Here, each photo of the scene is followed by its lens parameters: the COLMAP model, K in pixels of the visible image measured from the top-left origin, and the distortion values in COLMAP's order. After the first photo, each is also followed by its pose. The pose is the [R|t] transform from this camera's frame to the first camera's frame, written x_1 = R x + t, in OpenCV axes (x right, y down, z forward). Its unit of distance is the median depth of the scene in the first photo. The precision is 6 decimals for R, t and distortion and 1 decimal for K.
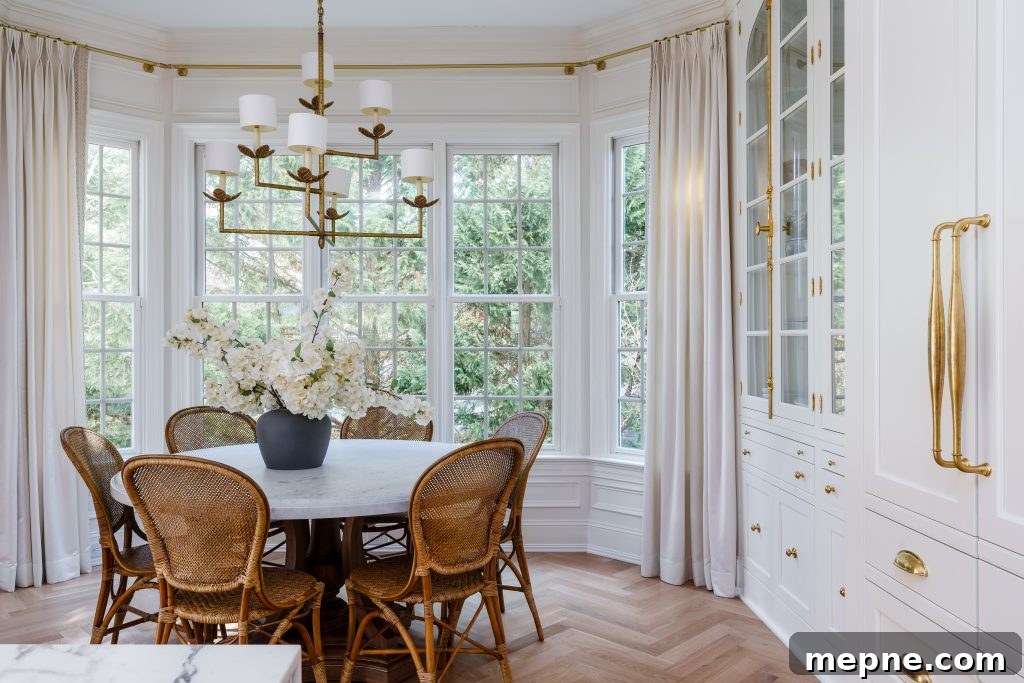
lens RADIAL K [[792.5, 0, 480.1], [0, 792.5, 339.5], [0, 0, 1]] dist [0.006446, 0.003060]
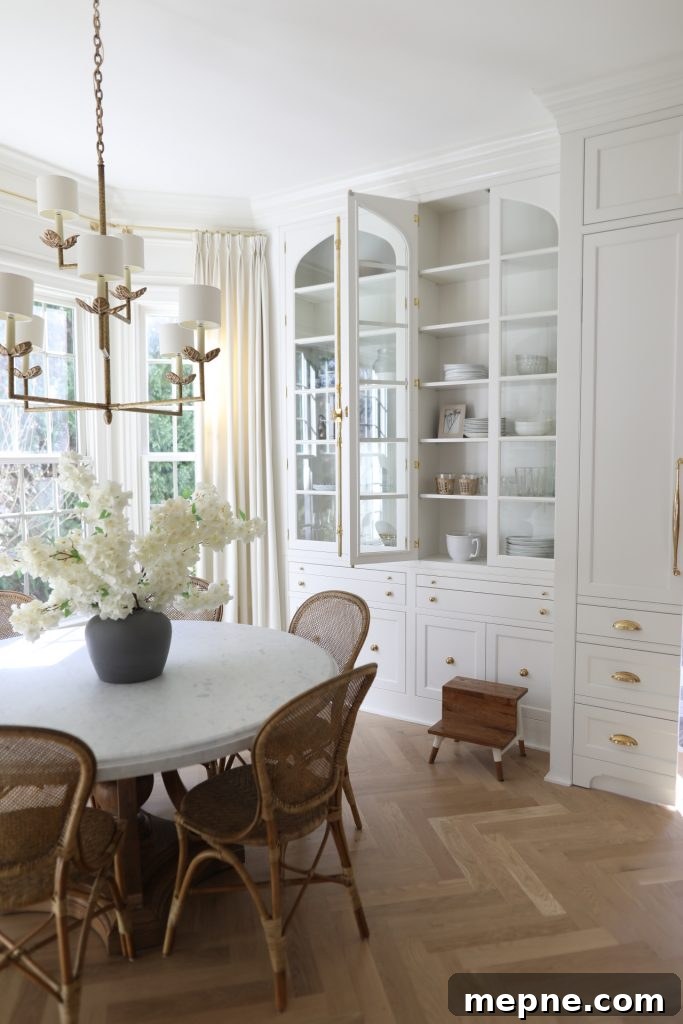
lens RADIAL K [[716.7, 0, 346.7], [0, 716.7, 508.5], [0, 0, 1]] dist [-0.010698, 0.003419]
pose [[0.522773, -0.065955, 0.849917, -0.671717], [0.002583, 0.997121, 0.075789, -0.076193], [-0.852468, -0.037425, 0.521438, 0.350363]]
